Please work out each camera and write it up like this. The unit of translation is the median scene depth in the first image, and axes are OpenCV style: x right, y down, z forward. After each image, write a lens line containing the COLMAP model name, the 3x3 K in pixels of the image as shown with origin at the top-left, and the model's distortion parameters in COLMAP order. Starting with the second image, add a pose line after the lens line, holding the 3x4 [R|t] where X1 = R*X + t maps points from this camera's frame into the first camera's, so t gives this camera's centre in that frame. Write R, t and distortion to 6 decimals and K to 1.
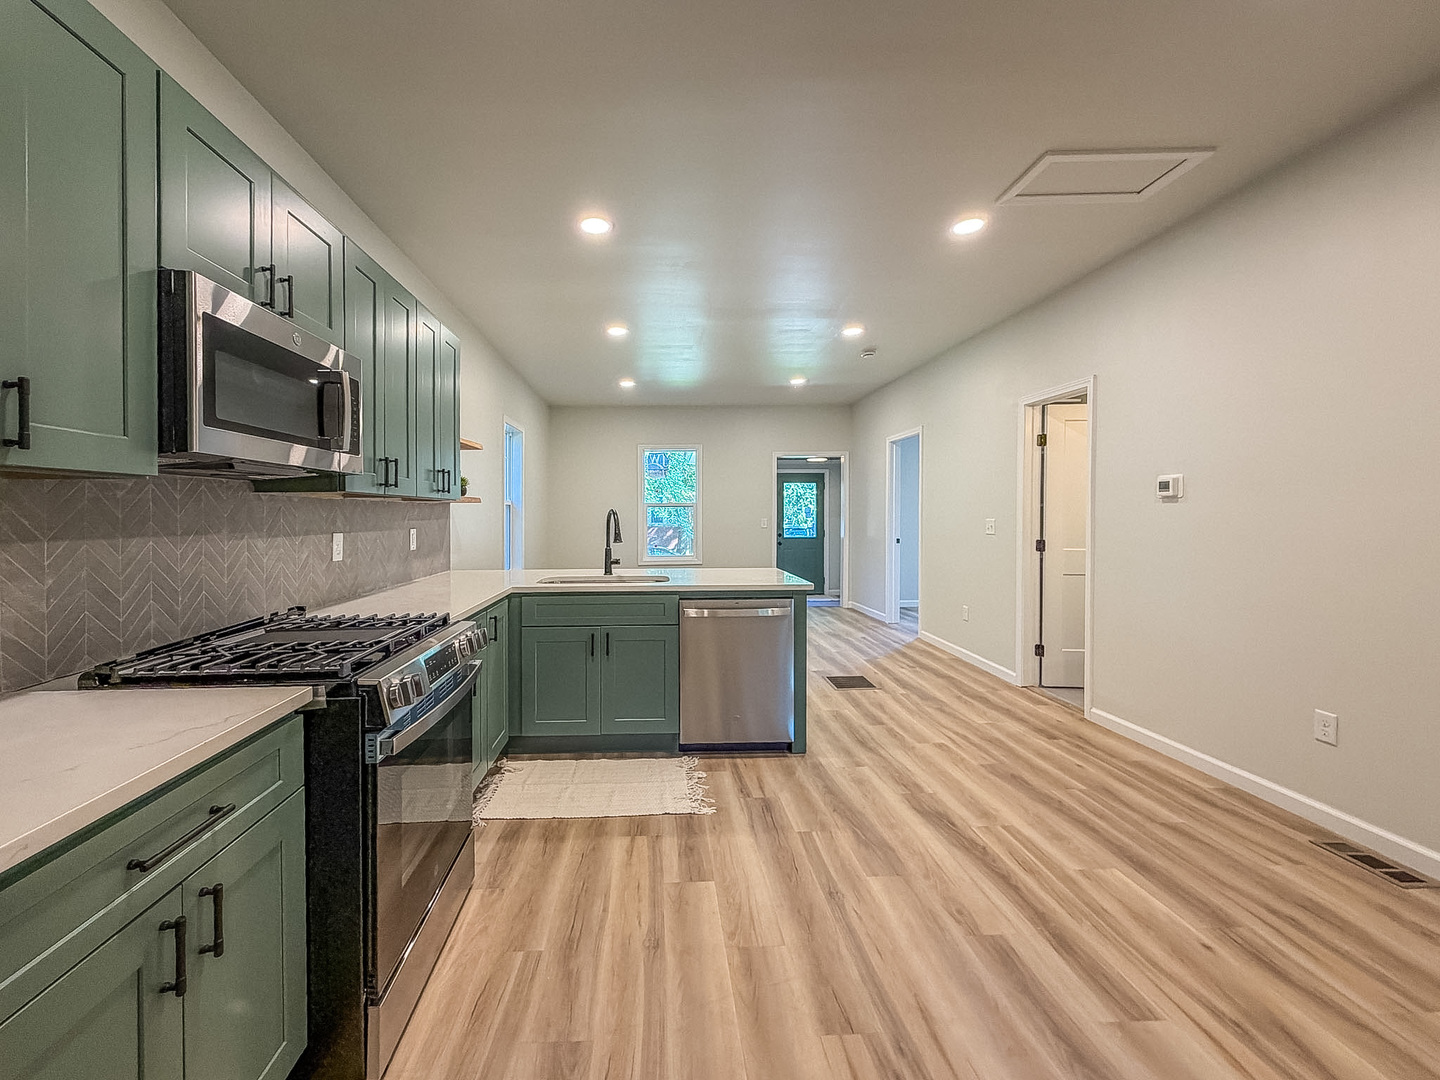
lens RADIAL K [[599.3, 0, 651.8], [0, 599.3, 521.6], [0, 0, 1]] dist [-0.001574, -0.000194]
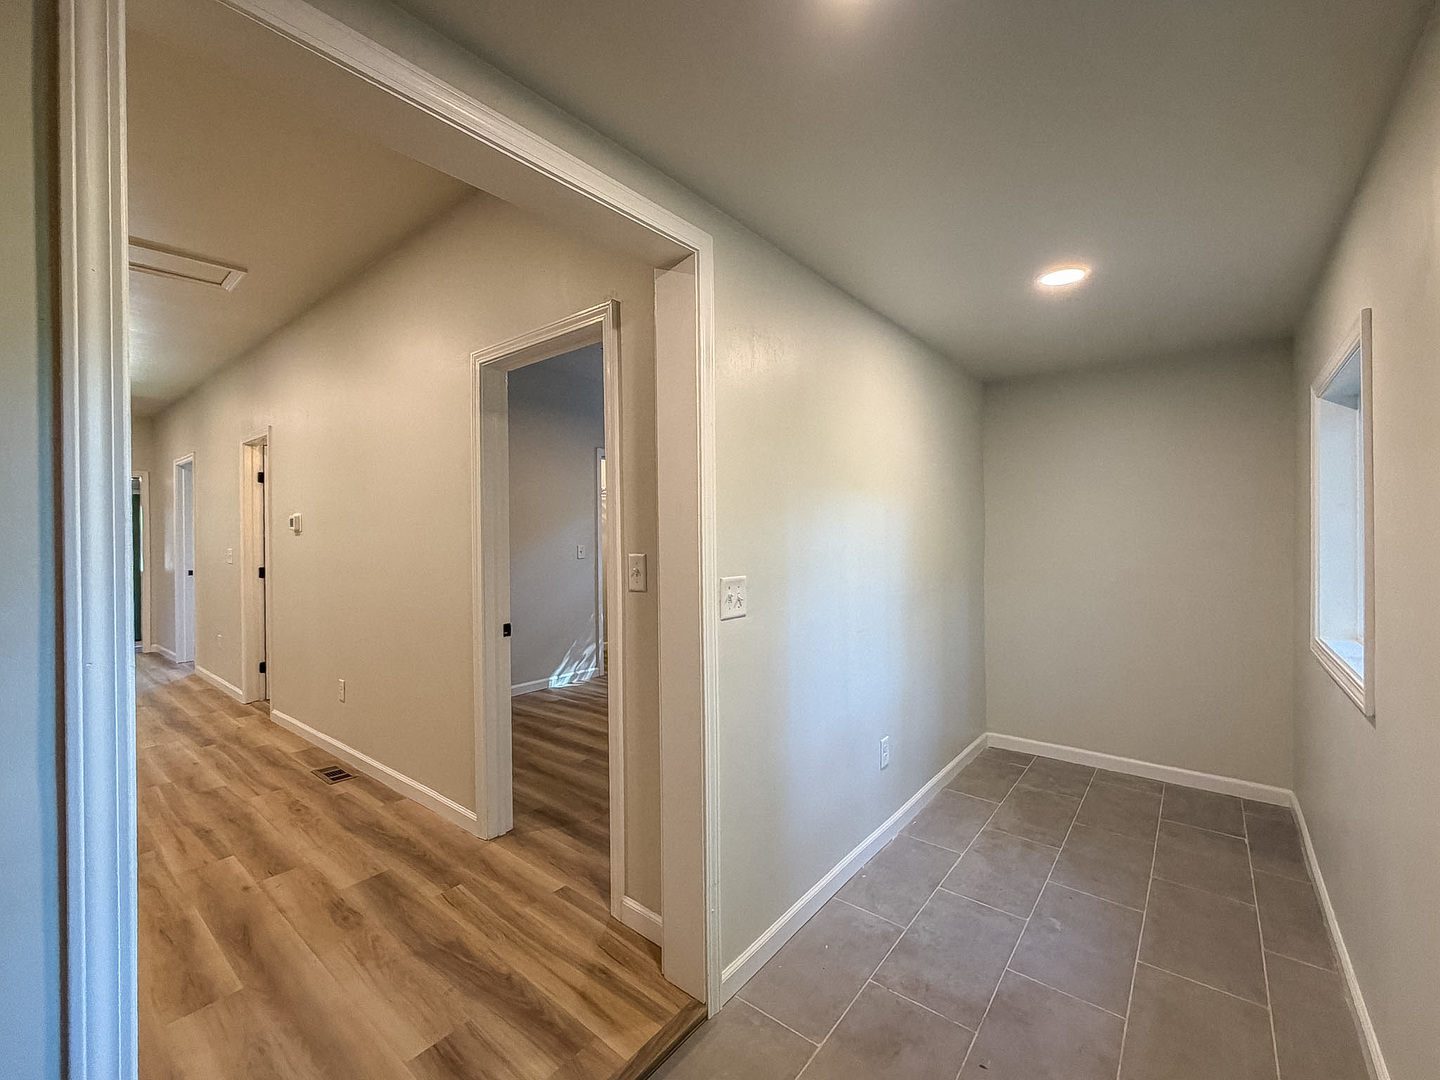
lens RADIAL K [[615.0, 0, 719.3], [0, 615.0, 538.8], [0, 0, 1]] dist [-0.000072, -0.000179]
pose [[0.629931, -0.006444, 0.776624, 0.402128], [0.017823, 0.999822, -0.006161, 0.000687], [-0.776447, 0.017723, 0.629934, -0.496206]]
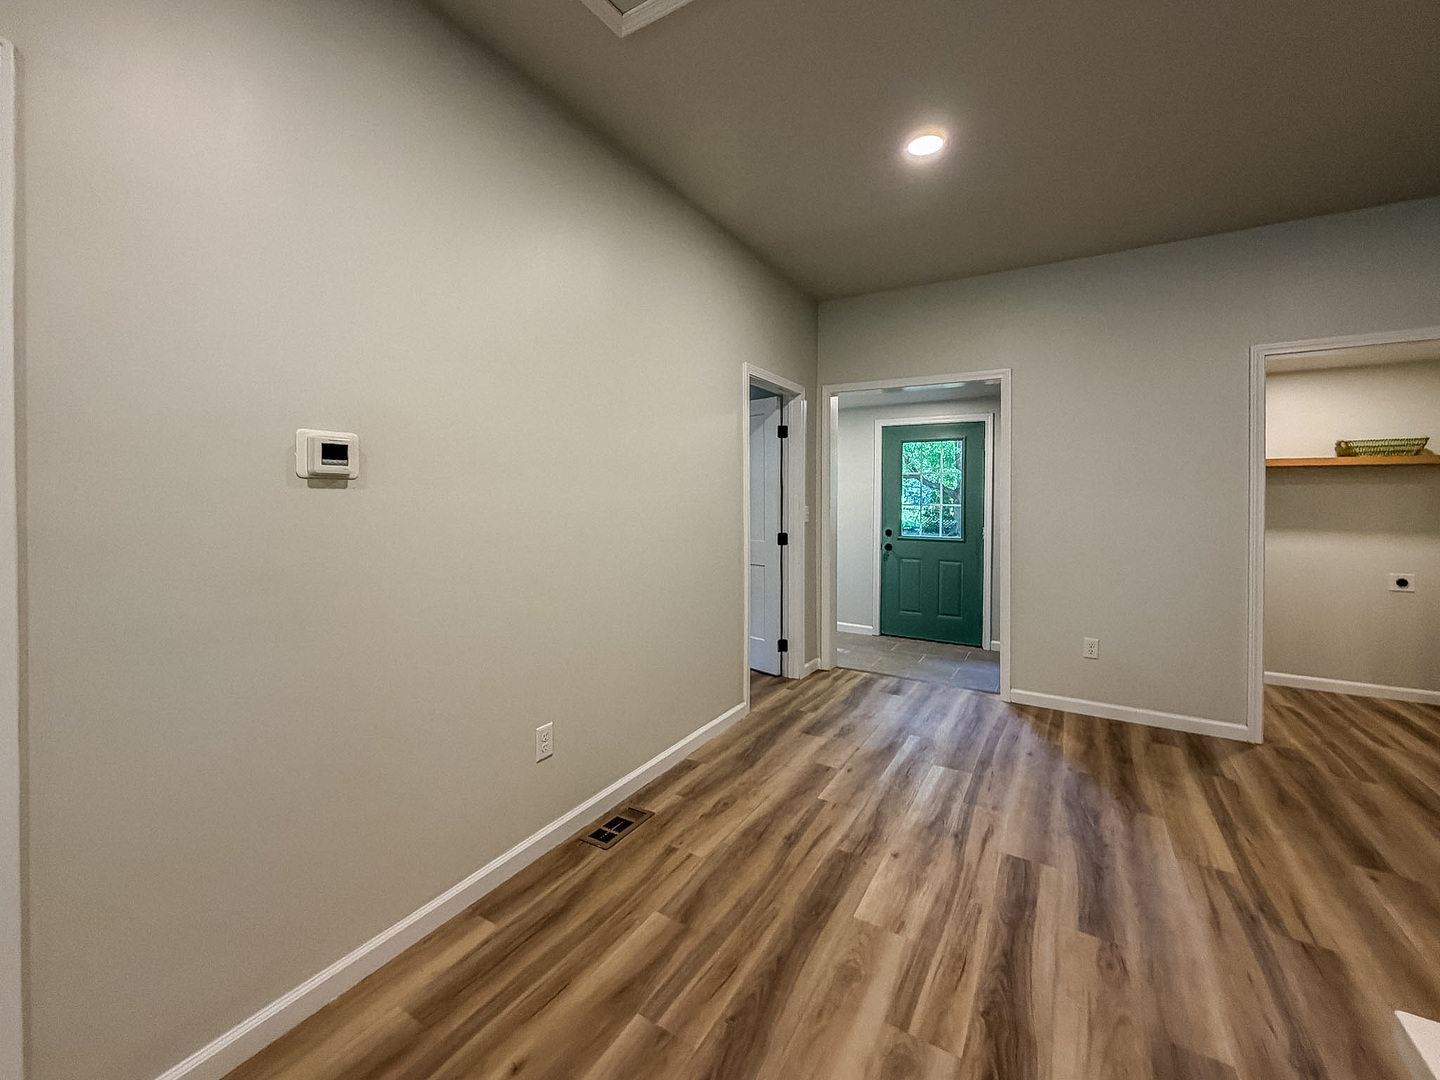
lens RADIAL K [[585.4, 0, 691.7], [0, 585.4, 498.1], [0, 0, 1]] dist [0.001212, 0.000233]
pose [[-0.841250, -0.001482, 0.540644, 0.332129], [0.007792, 0.999859, 0.014865, -0.033616], [-0.540590, 0.016718, -0.841120, 1.200774]]
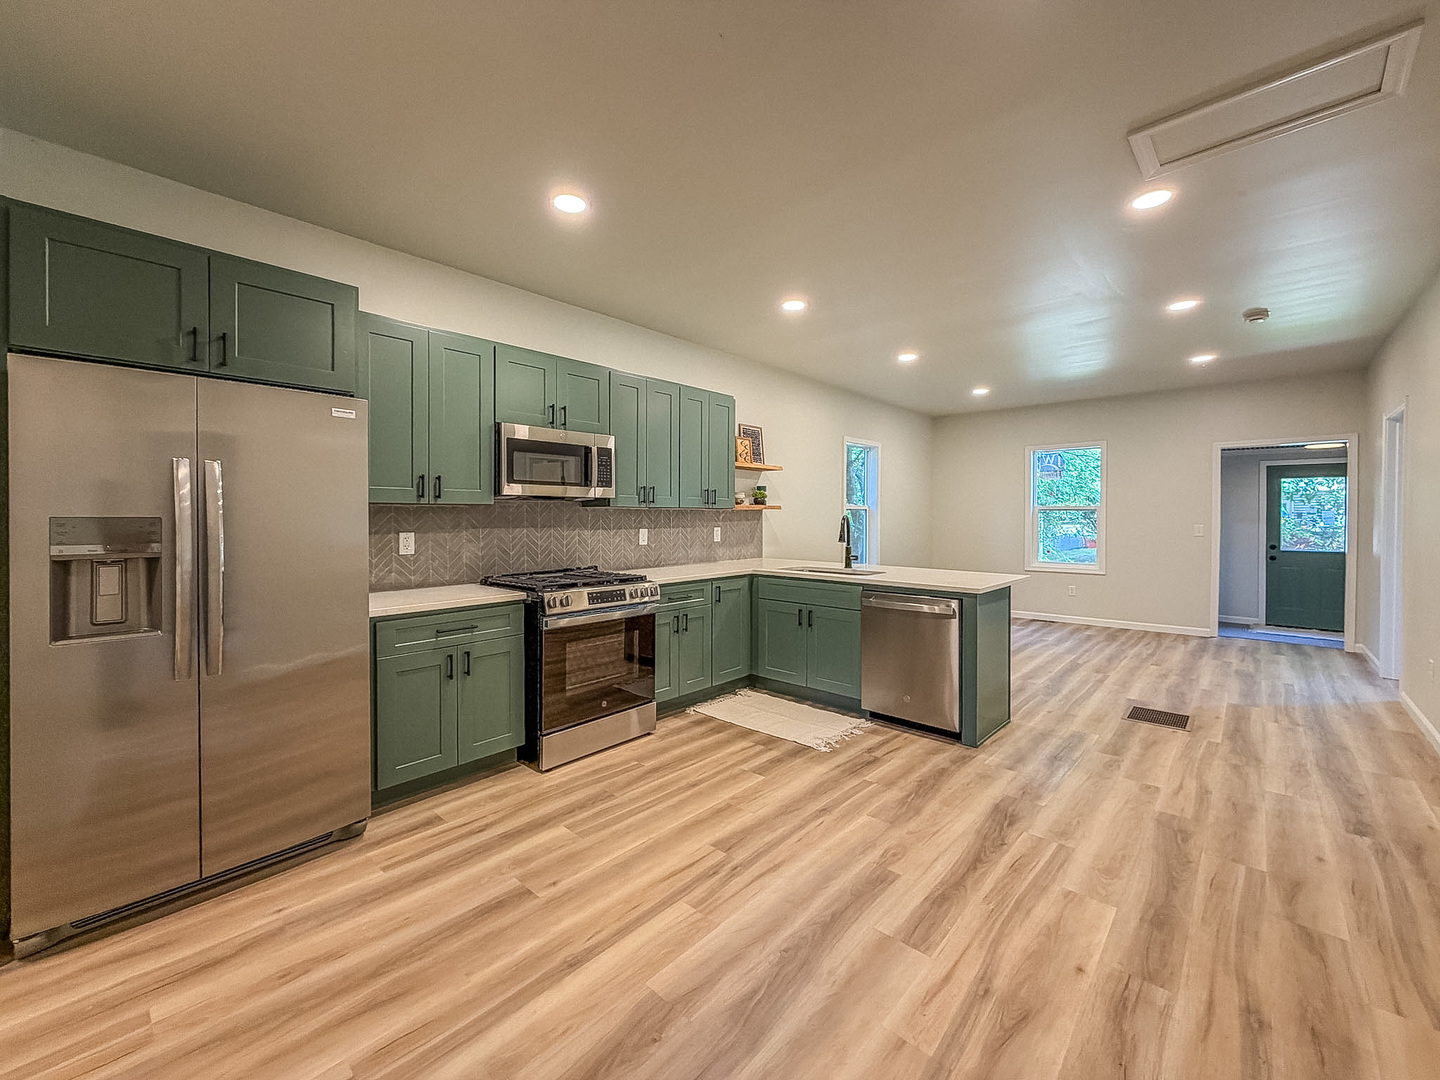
lens RADIAL K [[566.4, 0, 698.5], [0, 566.4, 513.9], [0, 0, 1]] dist [-0.002421, -0.000591]
pose [[0.717792, 0.004075, -0.696246, 0.596774], [-0.013726, 0.999871, -0.008298, -0.010063], [0.696123, 0.015513, 0.717755, -0.059667]]
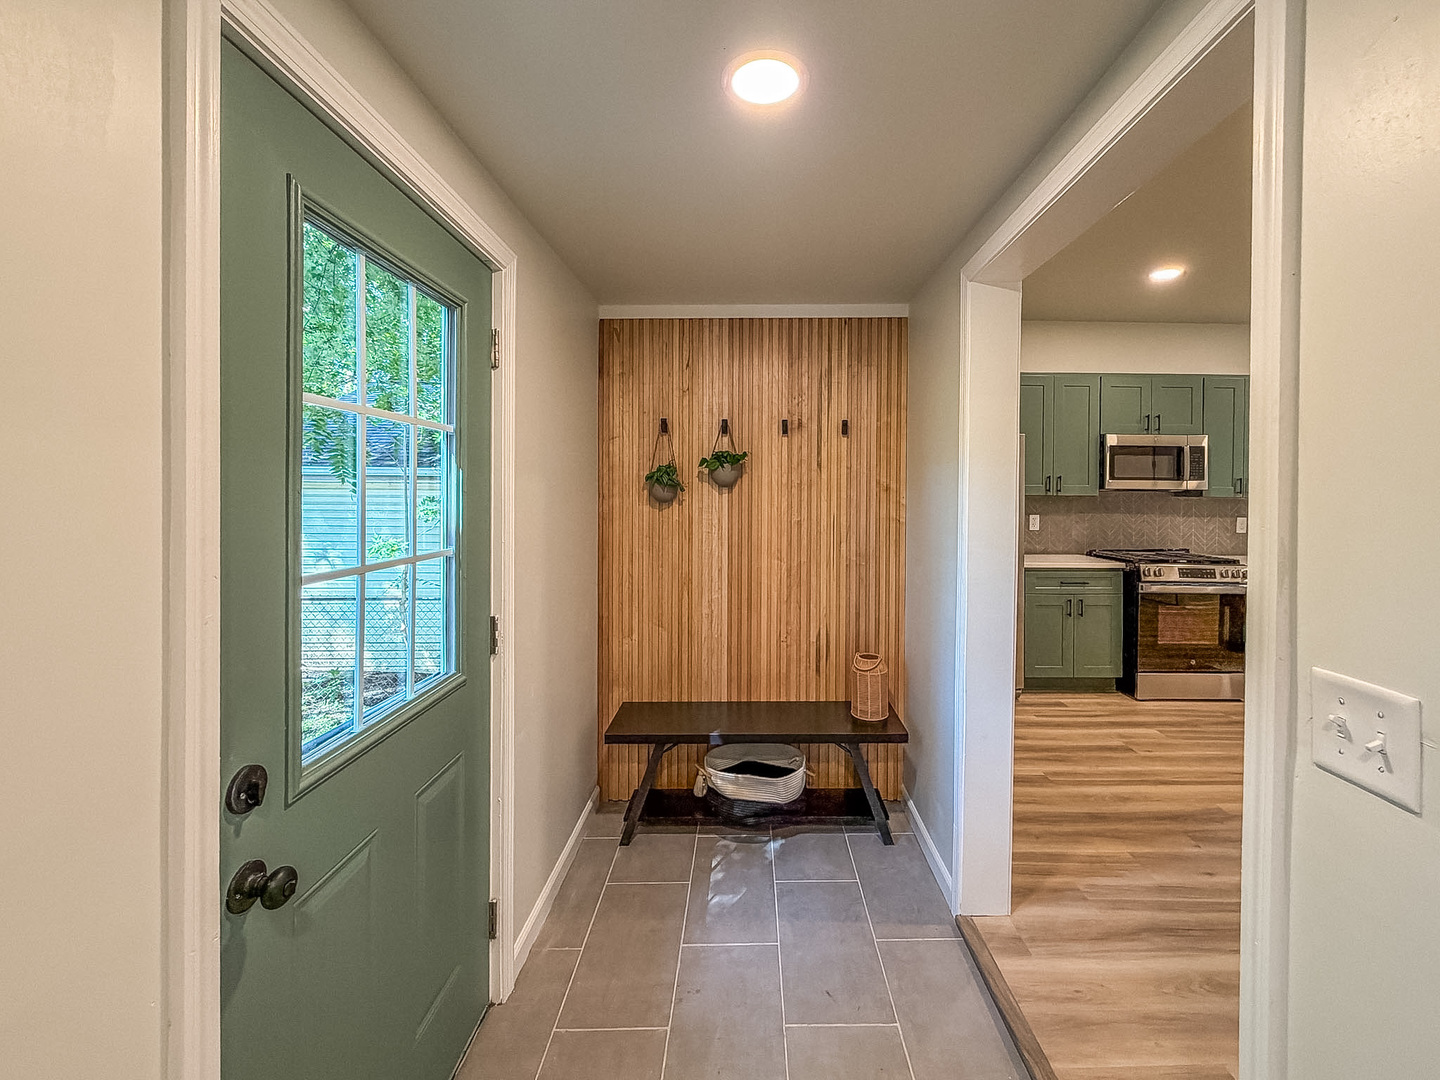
lens RADIAL K [[607.4, 0, 777.2], [0, 607.4, 495.0], [0, 0, 1]] dist [-0.000158, -0.000089]
pose [[0.003207, 0.009070, -0.999954, 1.057567], [-0.018011, 0.999797, 0.009011, -0.031542], [0.999833, 0.017981, 0.003370, -0.345414]]
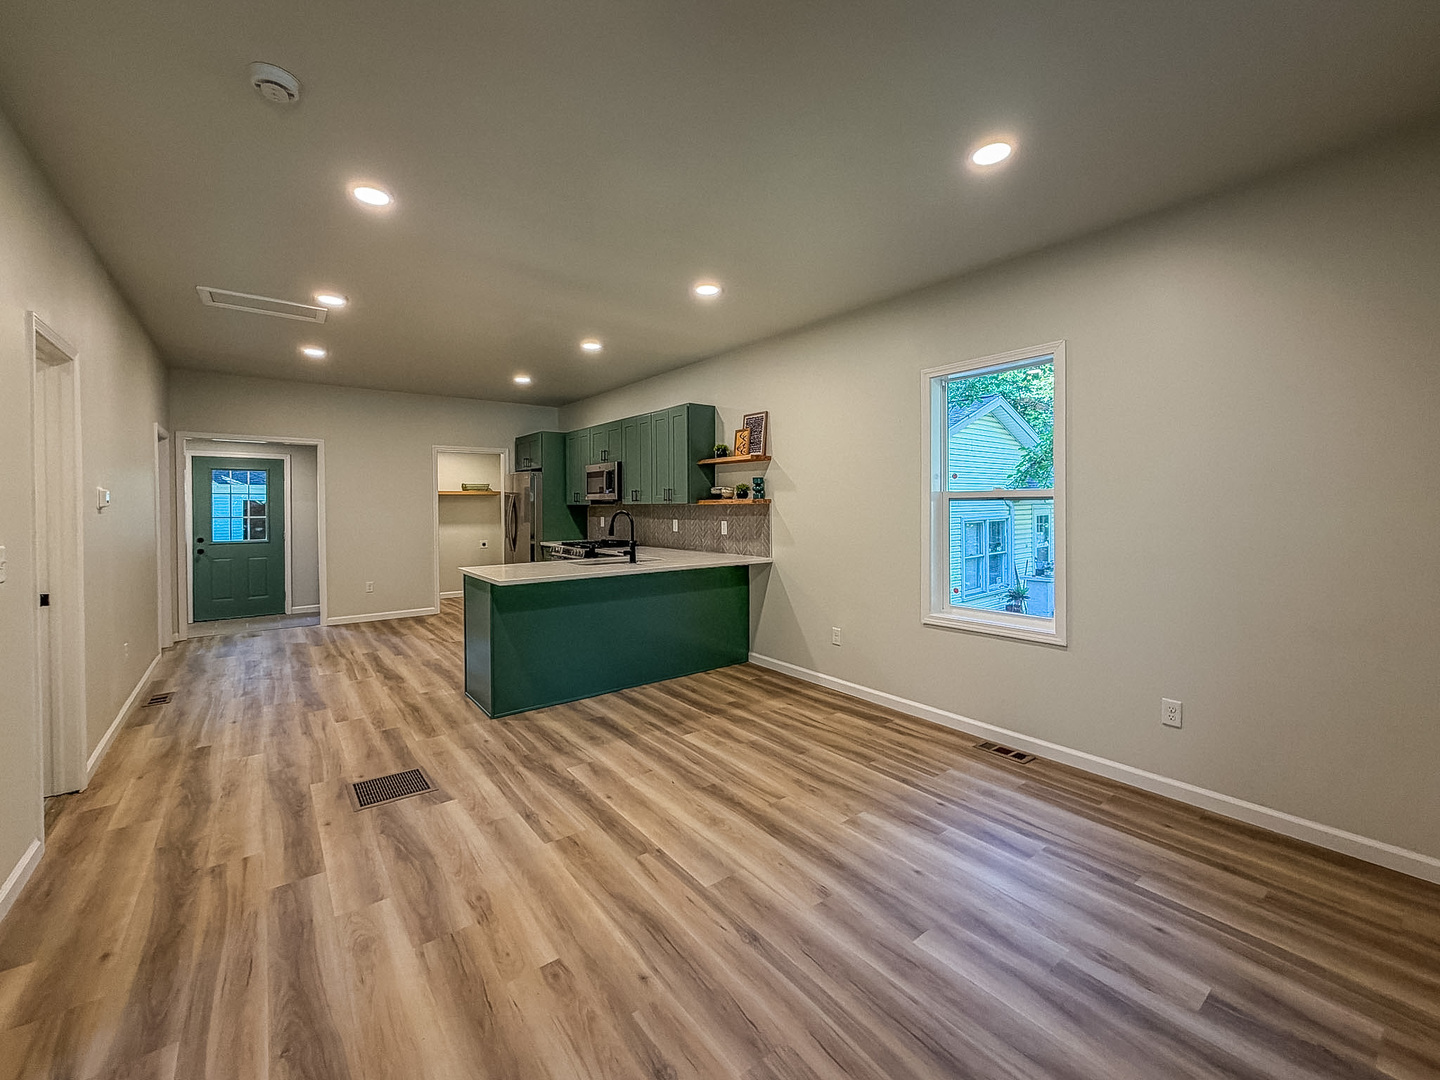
lens RADIAL K [[613.6, 0, 737.5], [0, 613.6, 508.2], [0, 0, 1]] dist [-0.001896, -0.000015]
pose [[-0.783000, 0.015280, -0.621834, 0.630172], [0.003298, 0.999786, 0.020415, -0.059085], [0.622013, 0.013934, -0.782883, 2.455289]]
